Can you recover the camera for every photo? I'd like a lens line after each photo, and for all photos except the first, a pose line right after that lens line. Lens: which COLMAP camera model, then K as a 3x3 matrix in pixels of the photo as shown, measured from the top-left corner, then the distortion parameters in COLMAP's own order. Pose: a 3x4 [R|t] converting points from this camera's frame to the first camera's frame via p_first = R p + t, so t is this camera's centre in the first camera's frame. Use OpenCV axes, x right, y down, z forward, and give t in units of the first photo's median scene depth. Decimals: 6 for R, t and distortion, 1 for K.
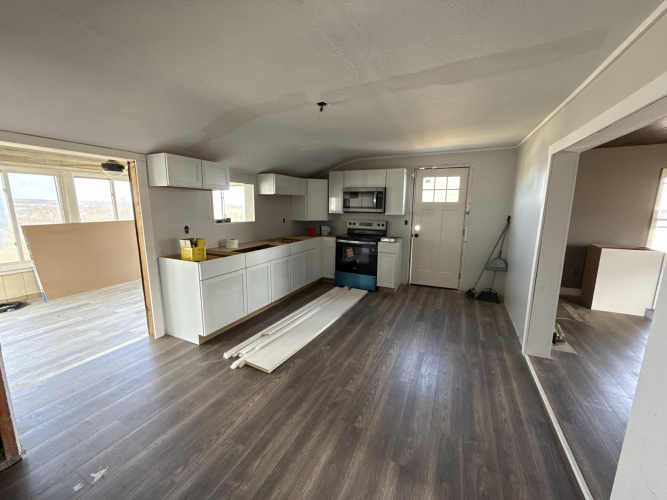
lens RADIAL K [[267.4, 0, 333.8], [0, 267.4, 251.9], [0, 0, 1]] dist [0.000955, 0.000084]
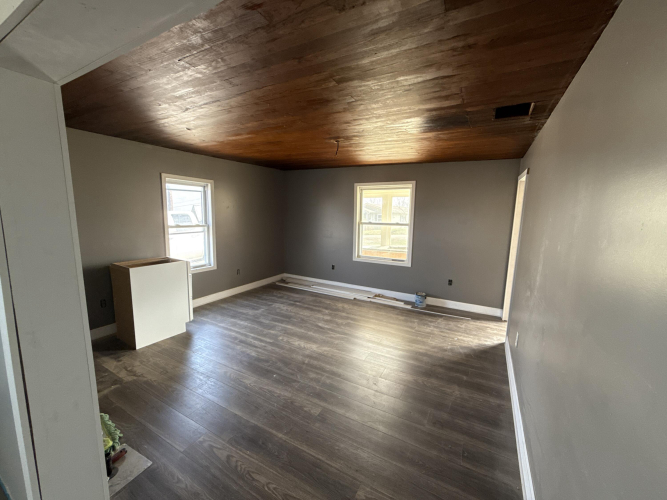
lens RADIAL K [[267.4, 0, 333.8], [0, 267.4, 251.9], [0, 0, 1]] dist [0.000955, 0.000084]
pose [[0.073422, -0.138389, 0.987653, 0.290787], [0.146076, 0.981137, 0.126617, -0.065023], [-0.986545, 0.134976, 0.092252, 0.338259]]
